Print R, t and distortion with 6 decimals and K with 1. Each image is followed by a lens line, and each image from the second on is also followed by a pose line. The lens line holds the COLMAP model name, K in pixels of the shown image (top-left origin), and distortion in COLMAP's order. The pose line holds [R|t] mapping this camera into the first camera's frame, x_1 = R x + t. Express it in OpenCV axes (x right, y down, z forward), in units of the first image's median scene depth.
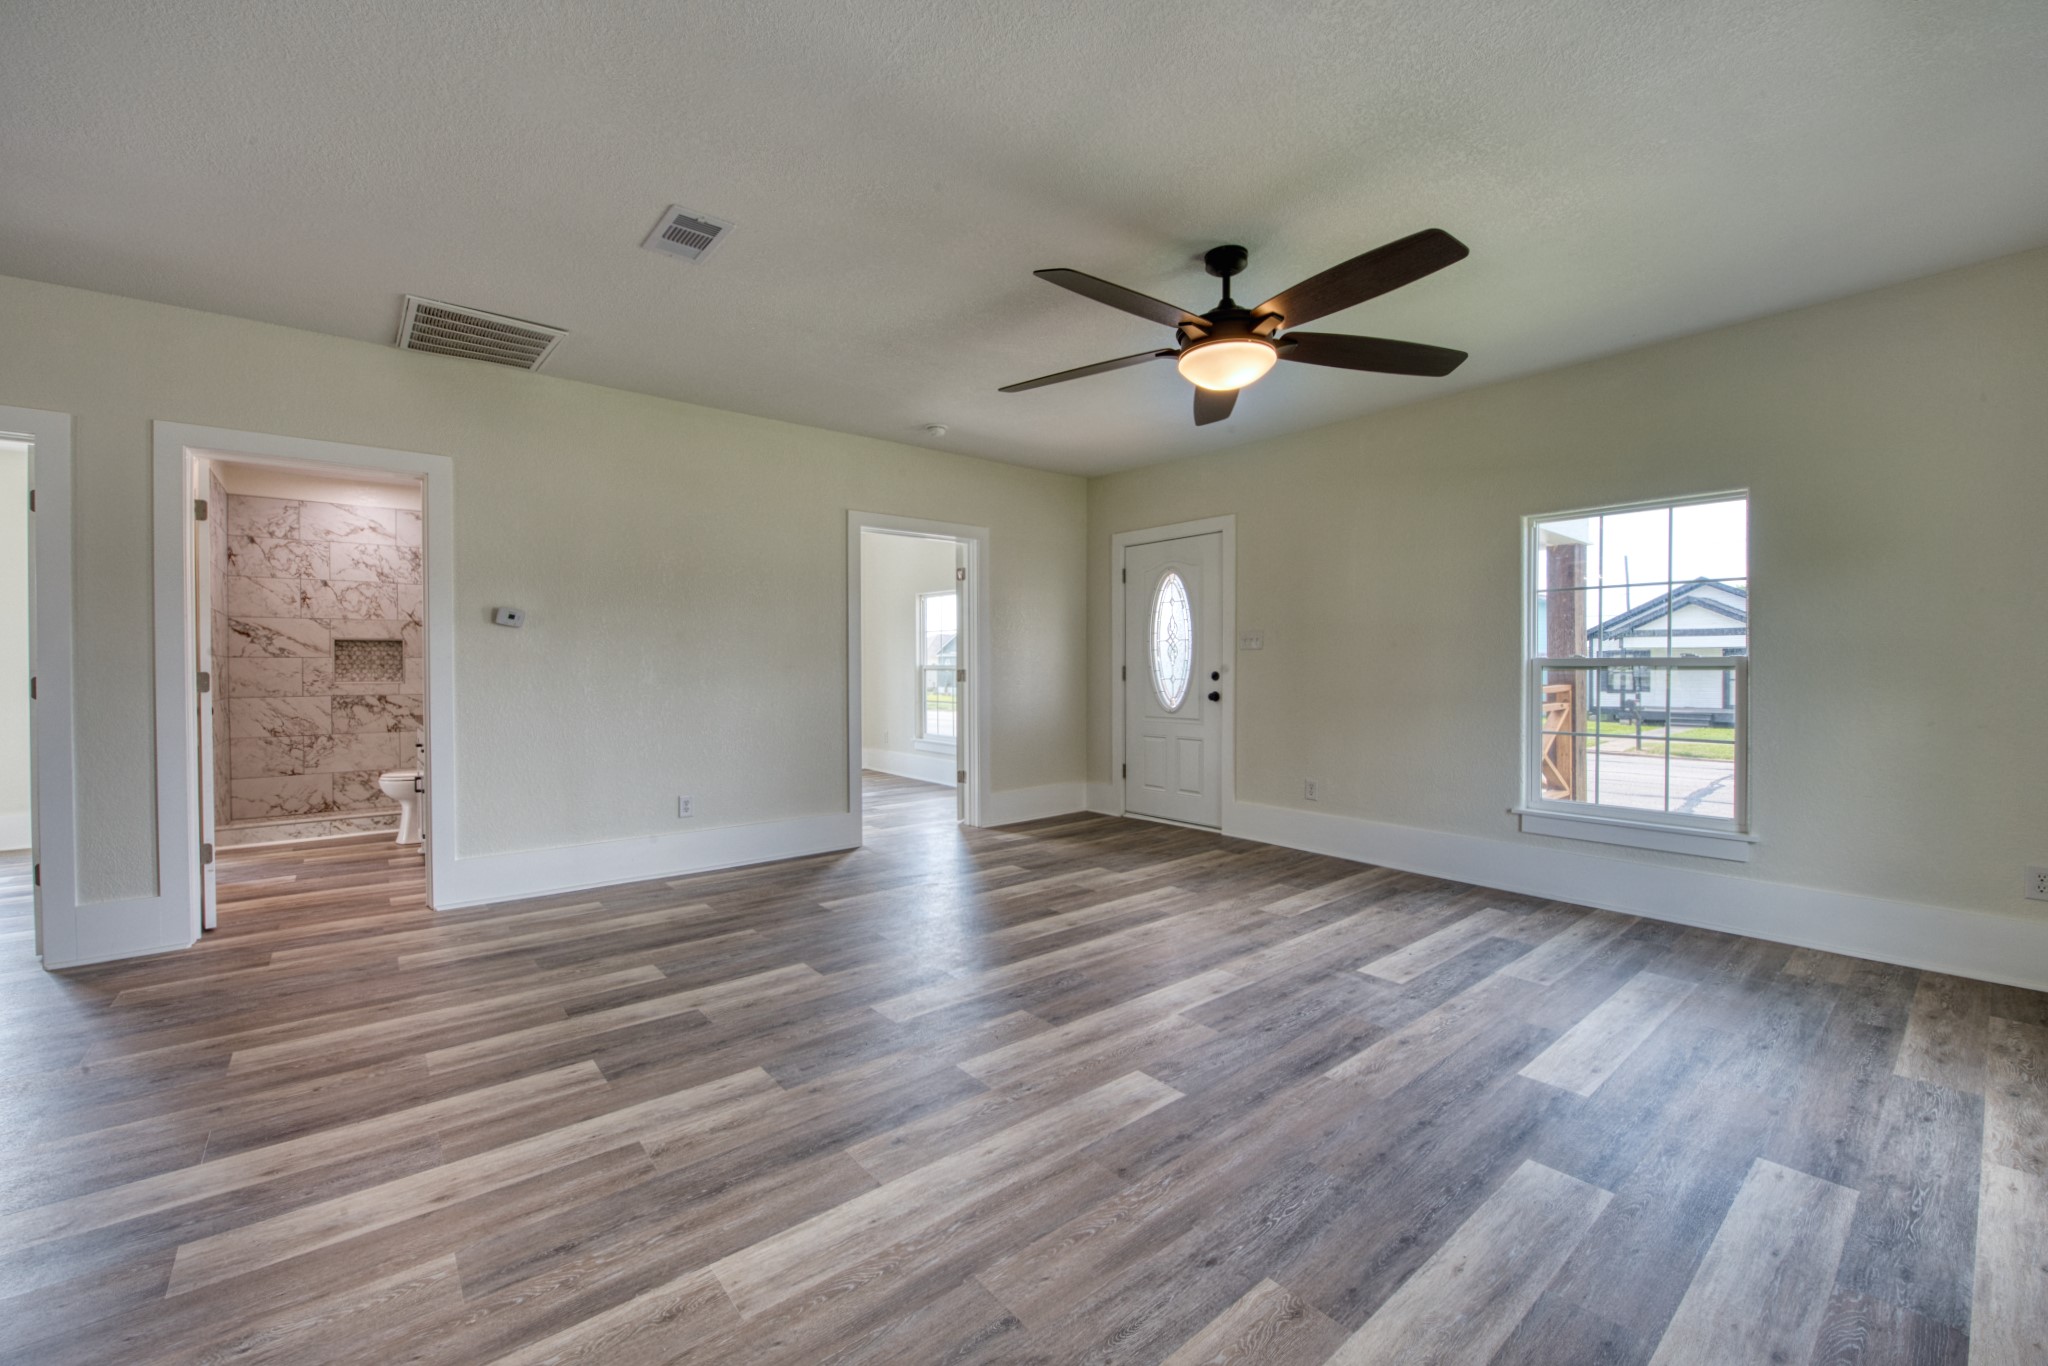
lens RADIAL K [[825.0, 0, 1022.4], [0, 825.0, 665.6], [0, 0, 1]] dist [-0.015090, 0.000500]
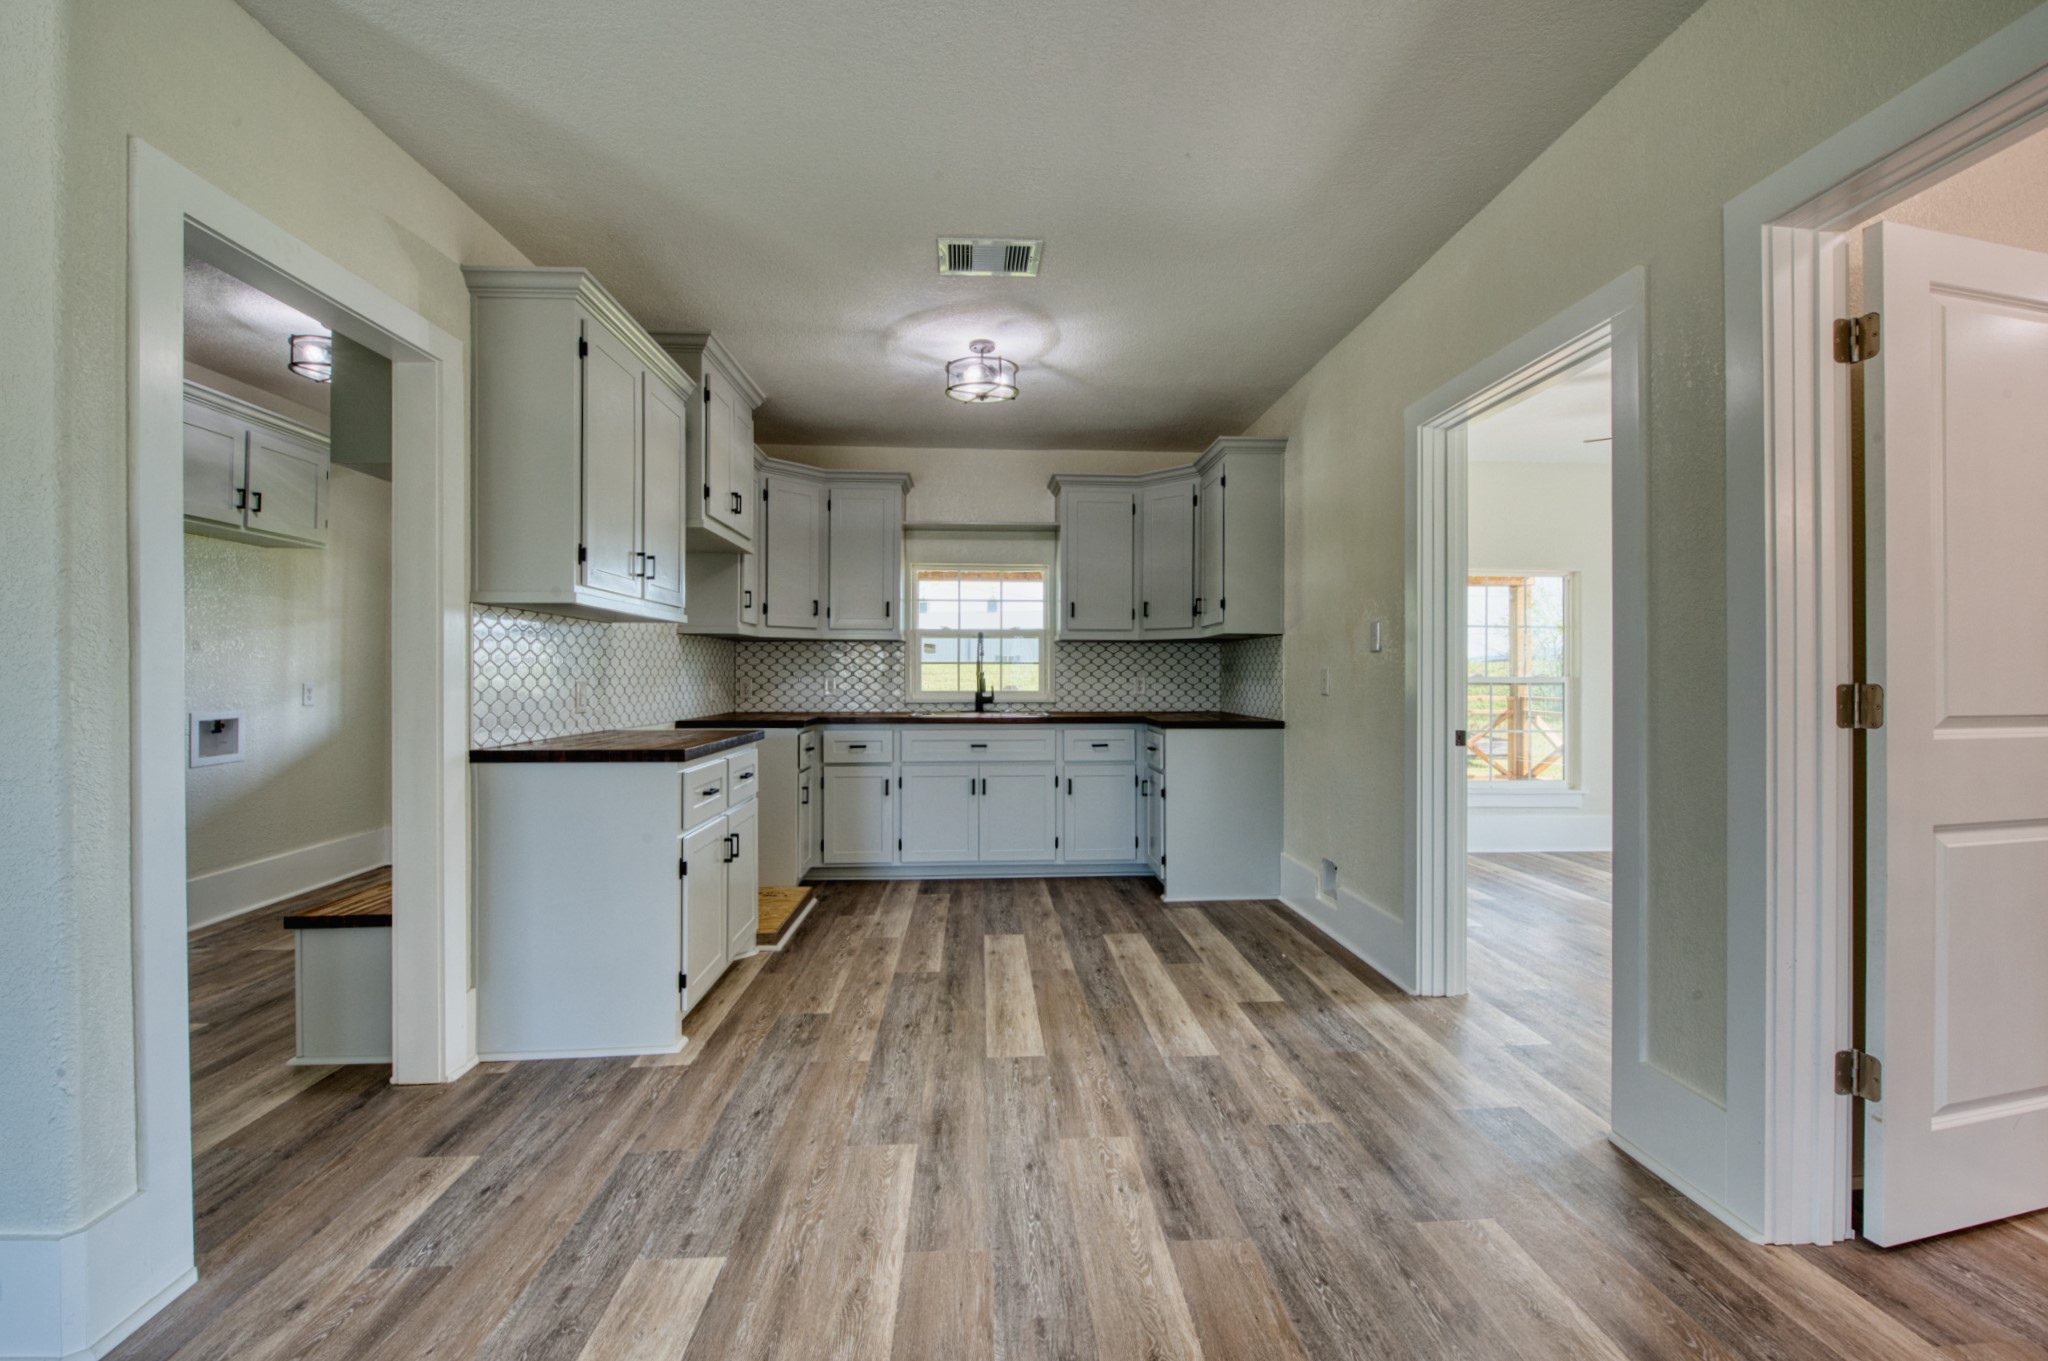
lens RADIAL K [[834.2, 0, 1029.9], [0, 834.2, 674.0], [0, 0, 1]] dist [-0.009622, -0.000003]
pose [[-0.584775, 0.000992, -0.811195, -0.450557], [0.001813, 0.999998, -0.000084, 0.000672], [0.811194, -0.001520, -0.584776, 1.159890]]
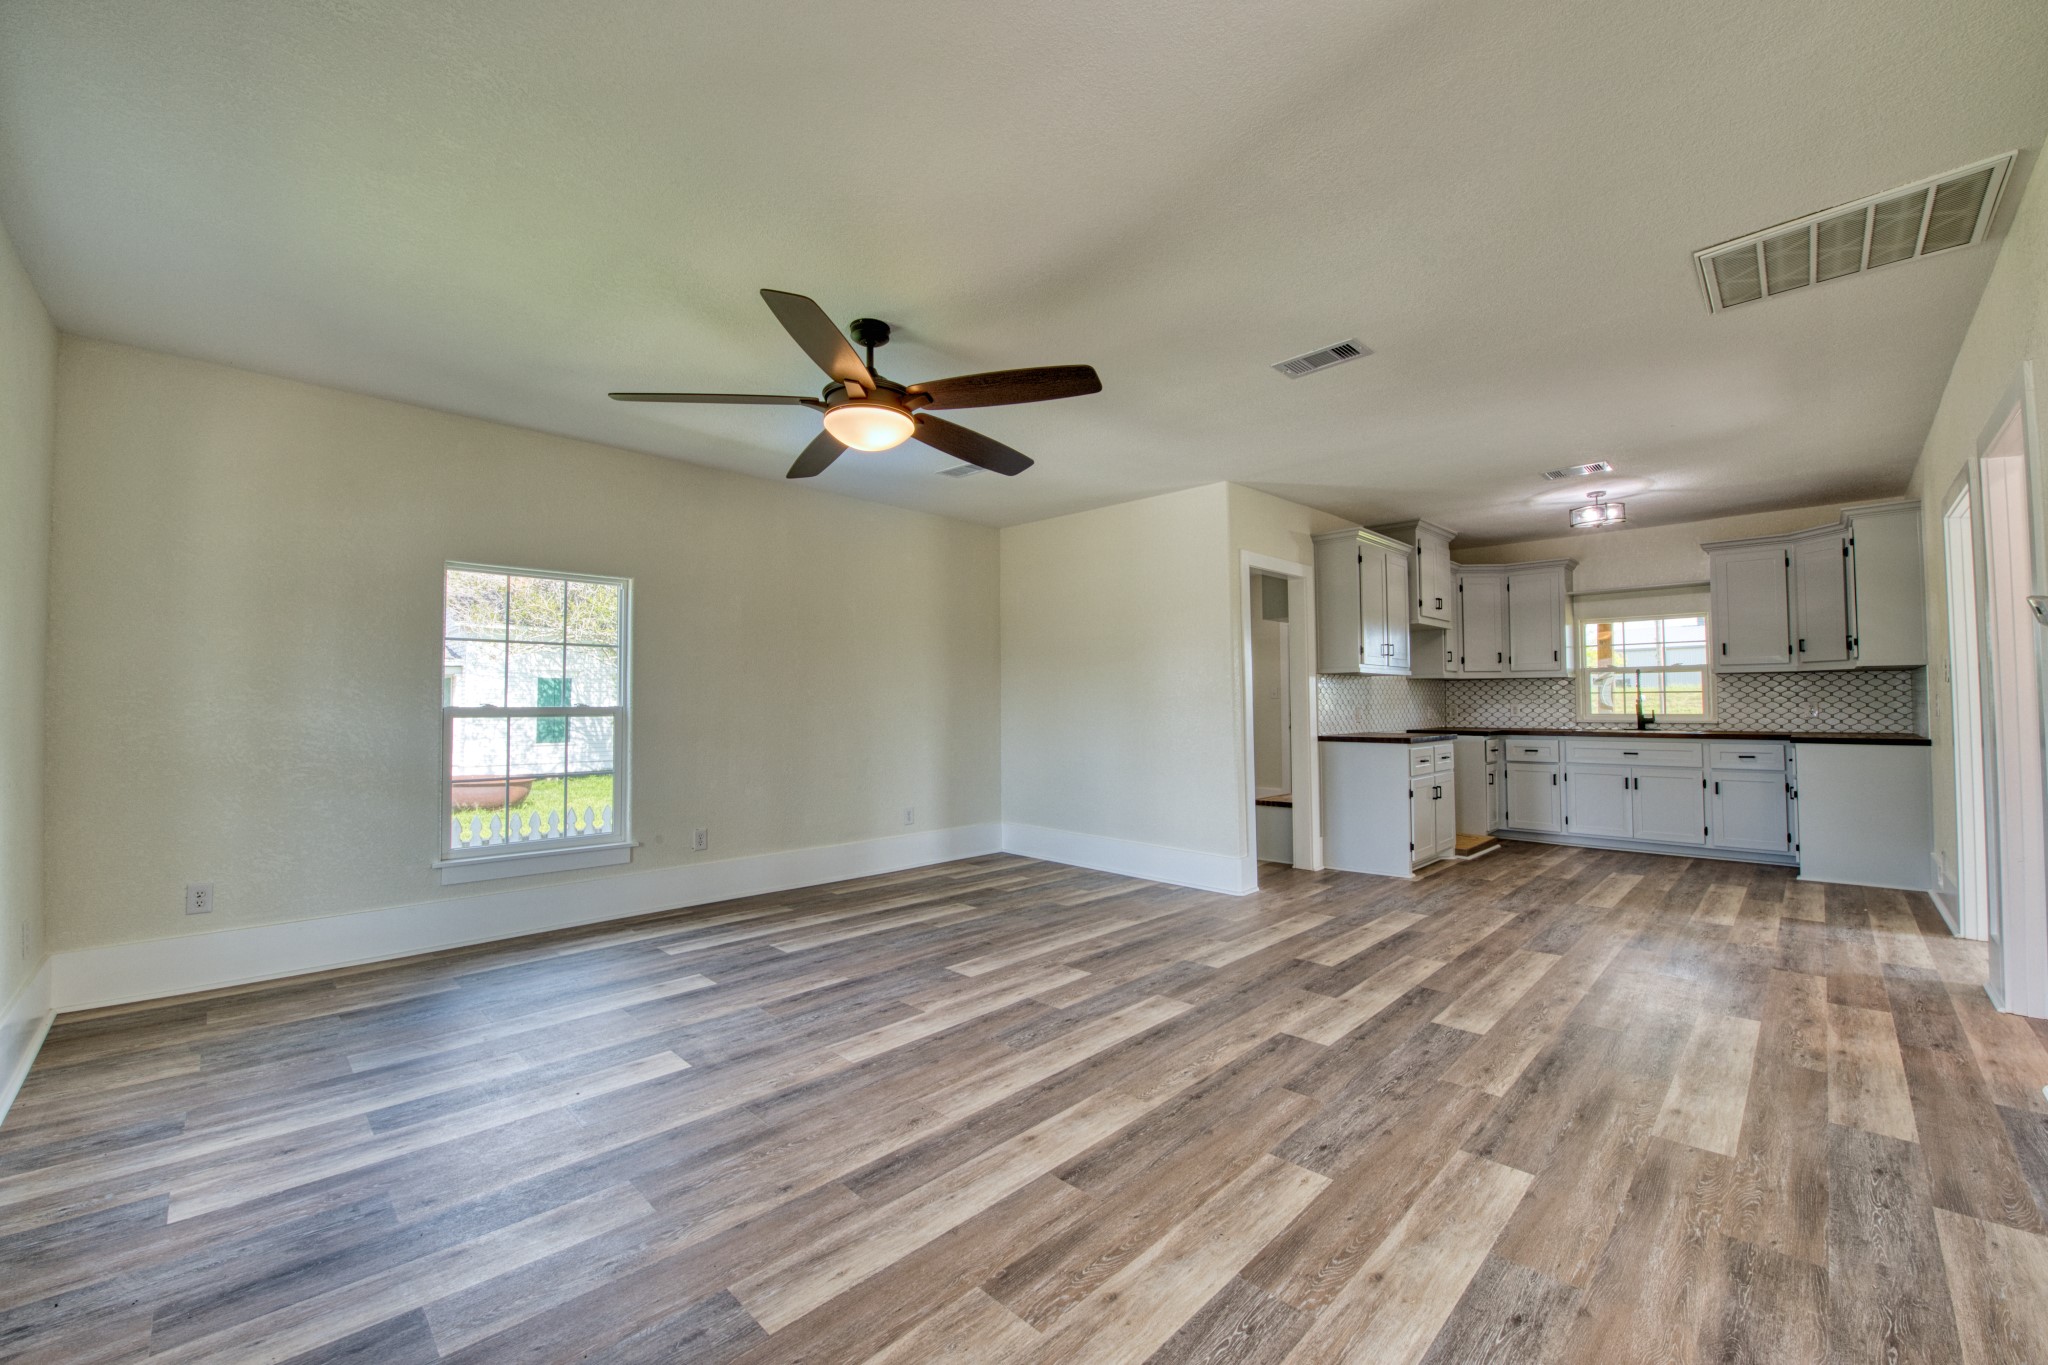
lens RADIAL K [[813.9, 0, 1029.4], [0, 813.9, 672.7], [0, 0, 1]] dist [-0.008468, -0.006122]
pose [[-0.994228, 0.004289, -0.107199, 0.167086], [0.008596, 0.999173, -0.039745, -0.003468], [0.106940, -0.040437, -0.993443, 2.195862]]
